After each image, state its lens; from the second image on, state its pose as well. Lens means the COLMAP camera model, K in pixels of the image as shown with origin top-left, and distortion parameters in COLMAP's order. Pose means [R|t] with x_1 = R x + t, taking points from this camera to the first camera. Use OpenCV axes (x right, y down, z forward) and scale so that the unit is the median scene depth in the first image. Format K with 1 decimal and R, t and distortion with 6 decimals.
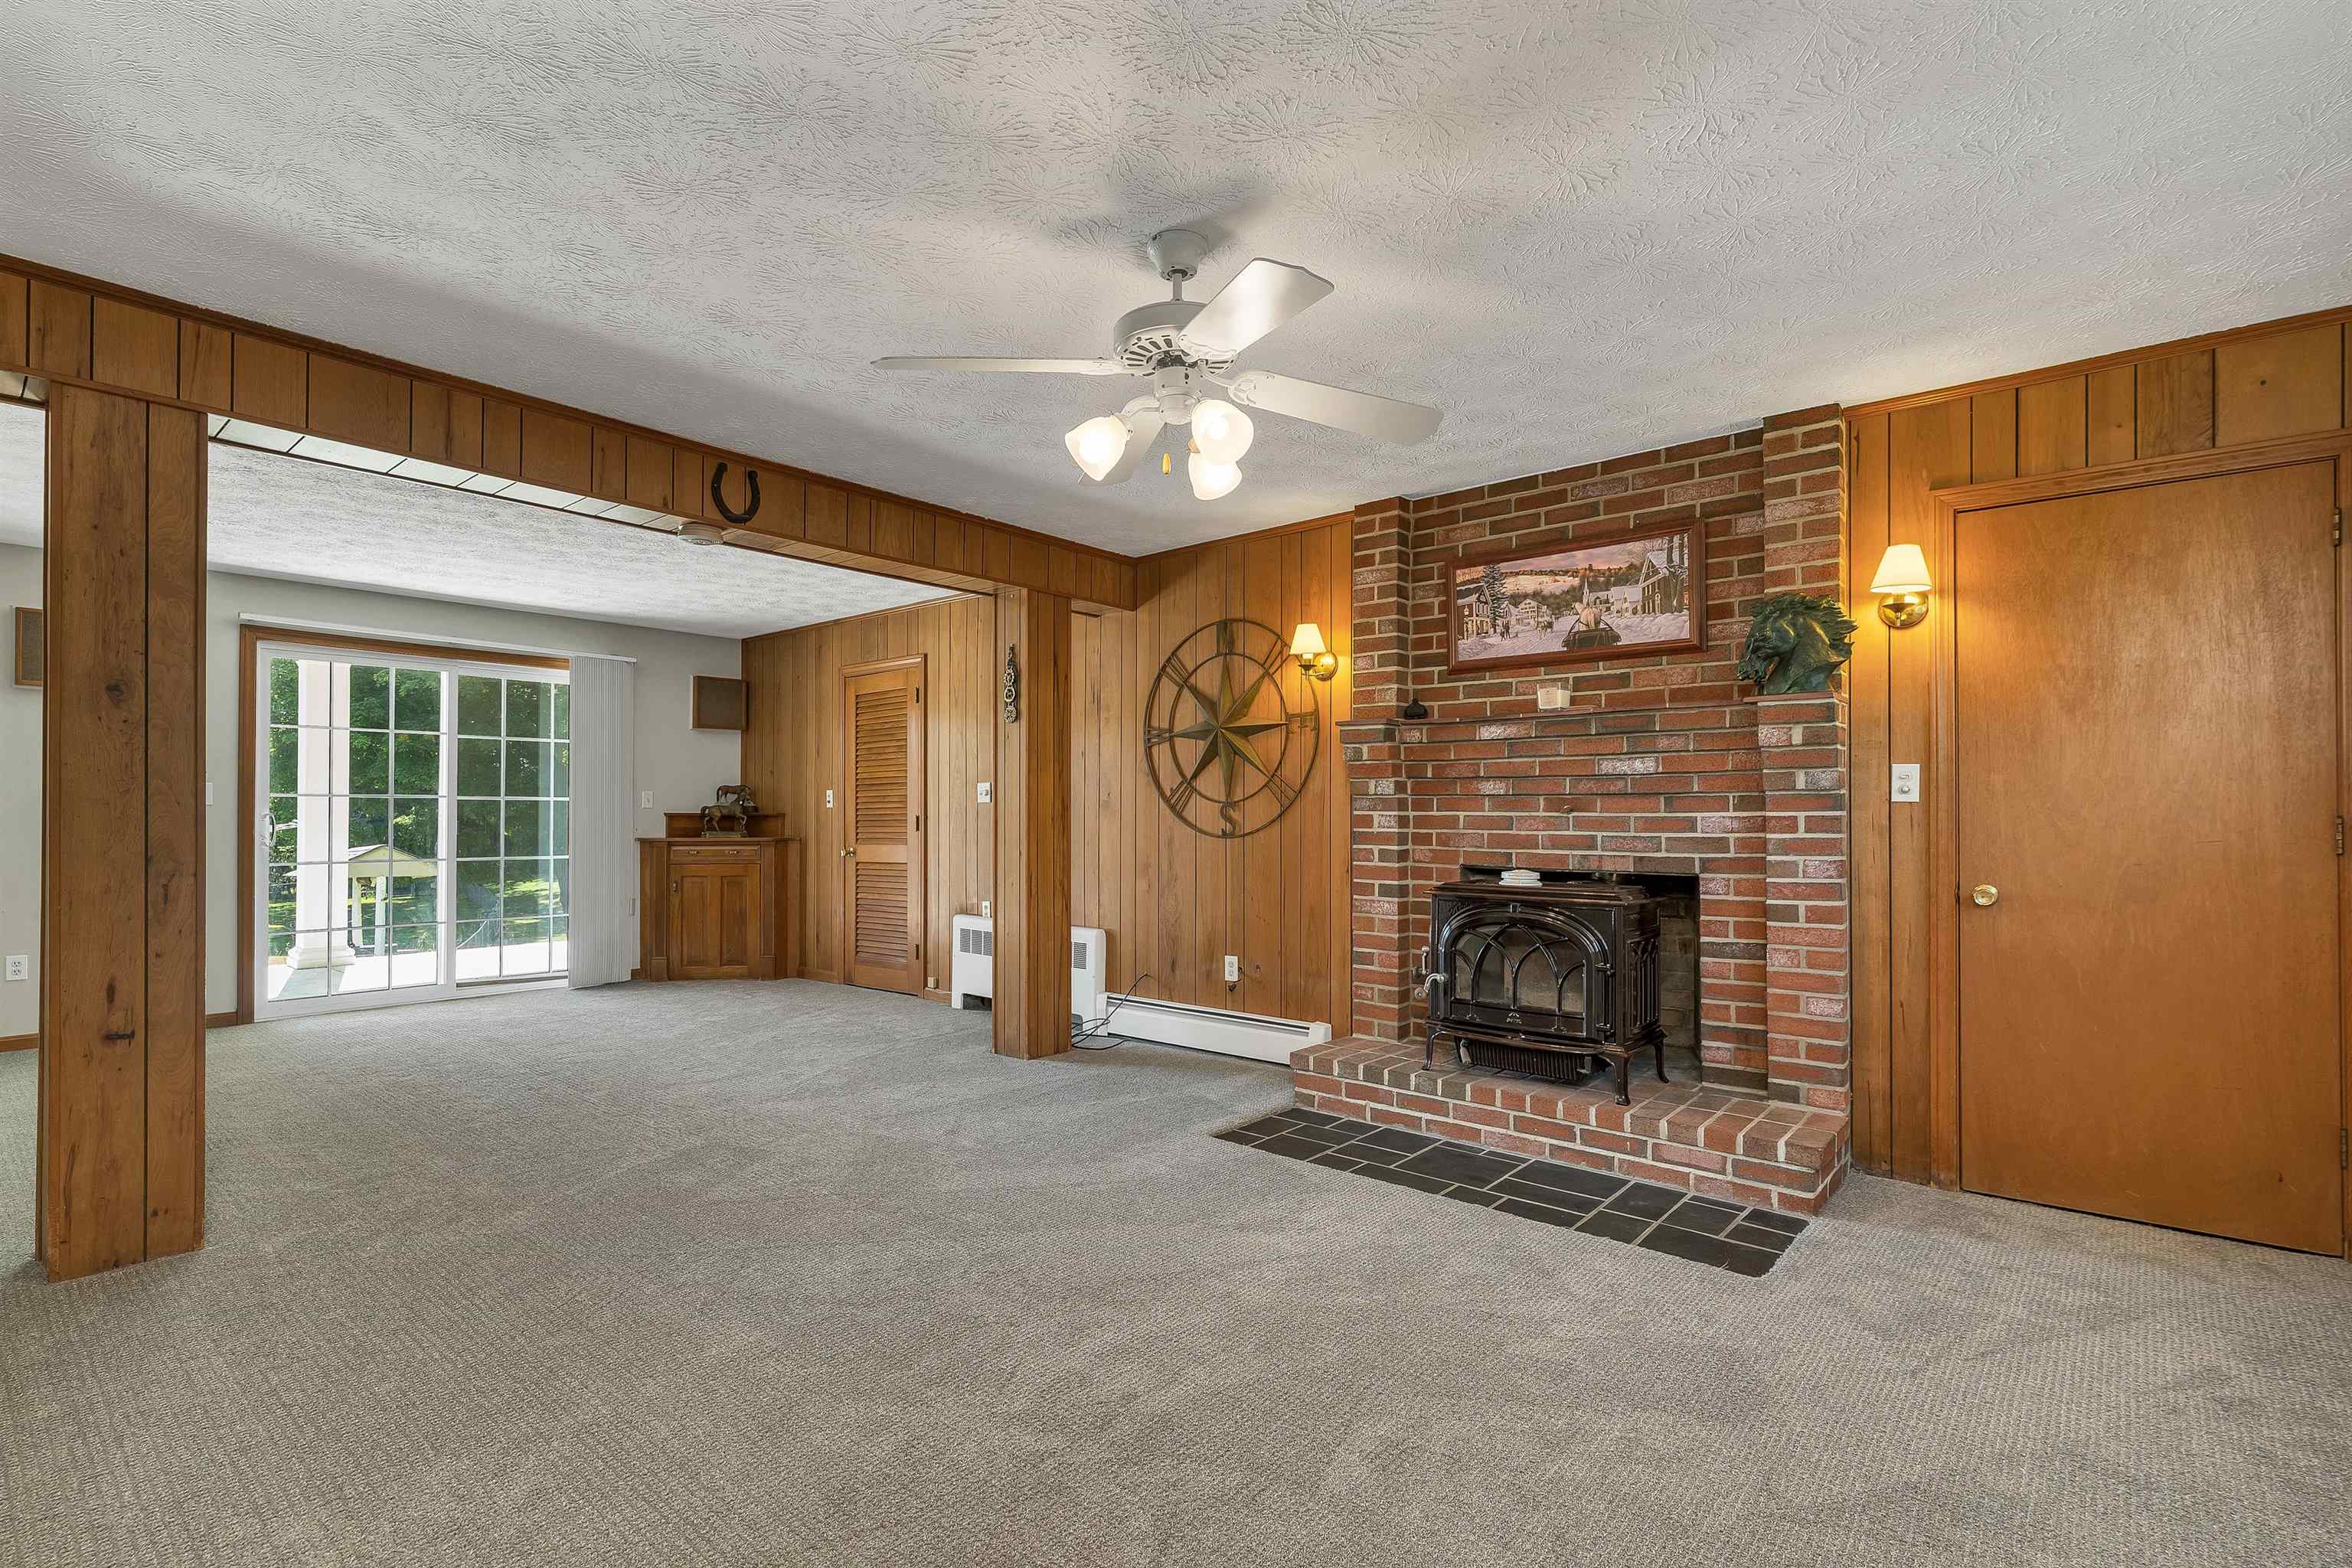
lens RADIAL K [[1065.0, 0, 1161.2], [0, 1065.0, 817.3], [0, 0, 1]] dist [0.006145, -0.000629]
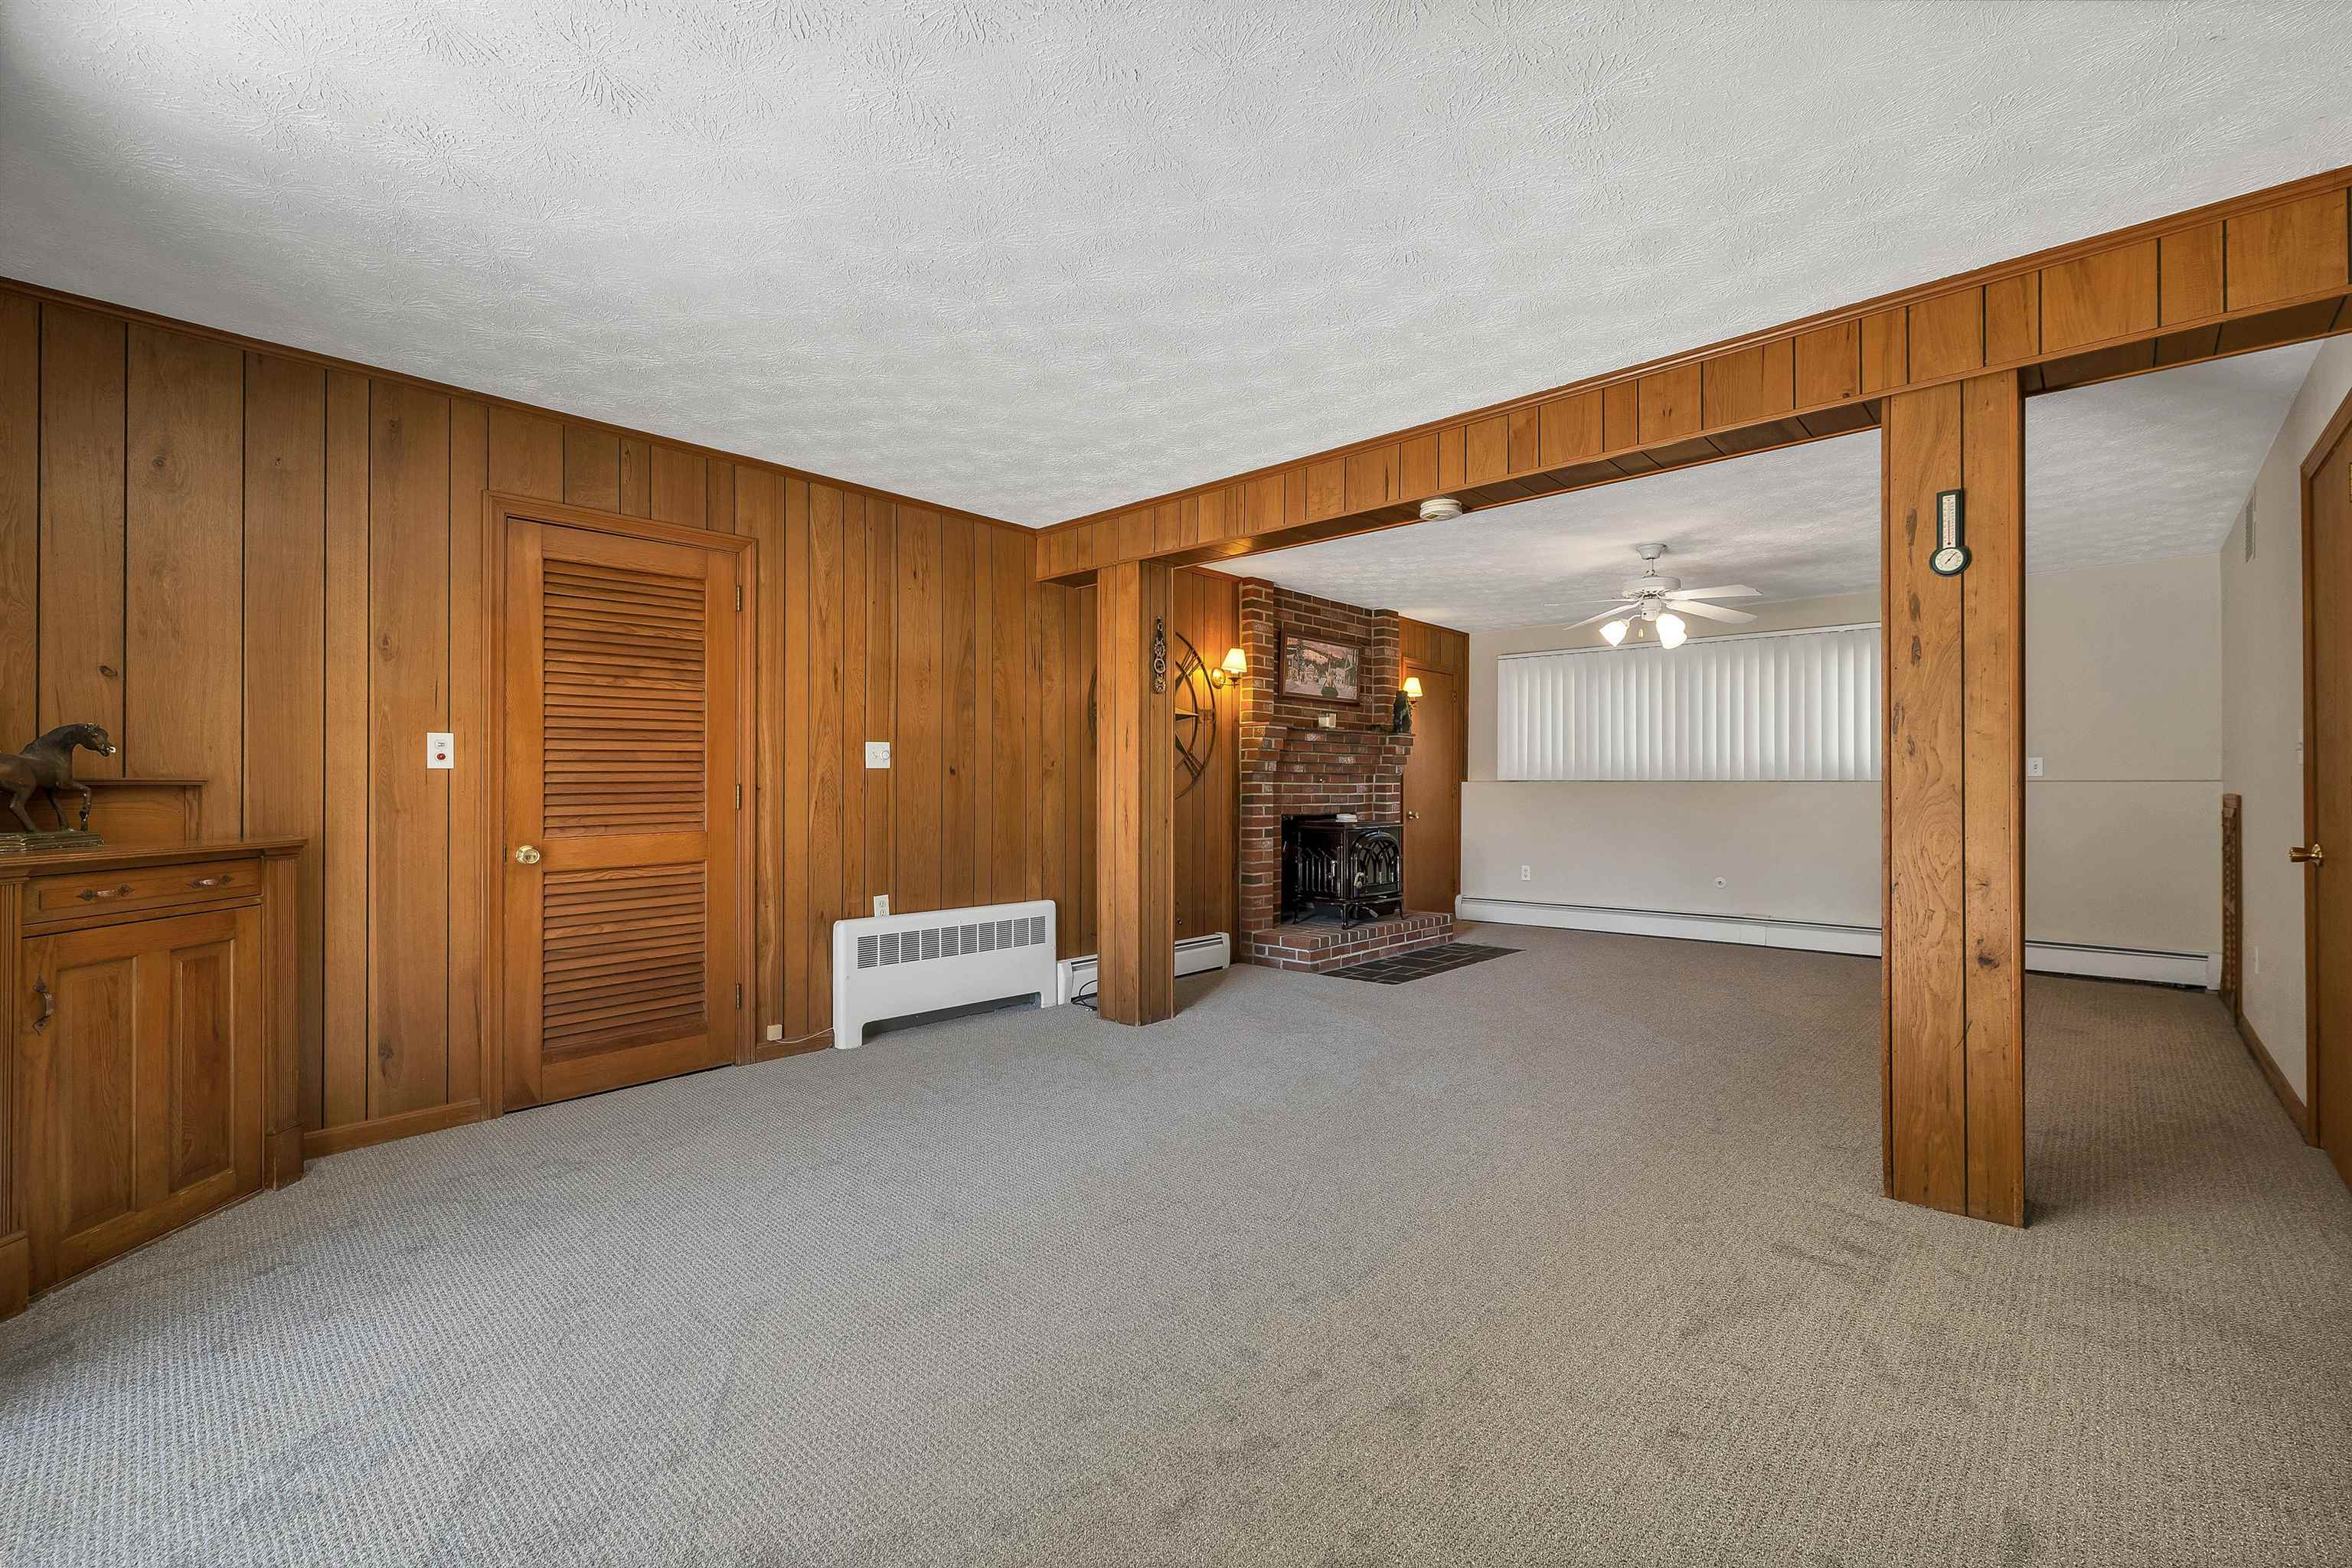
lens RADIAL K [[1013.6, 0, 1180.6], [0, 1013.6, 786.3], [0, 0, 1]] dist [0.003625, 0.000859]
pose [[0.036466, -0.004831, 0.999323, -1.352888], [-0.001670, 0.999987, 0.004896, -0.006802], [-0.999334, -0.001848, 0.036457, 1.146161]]
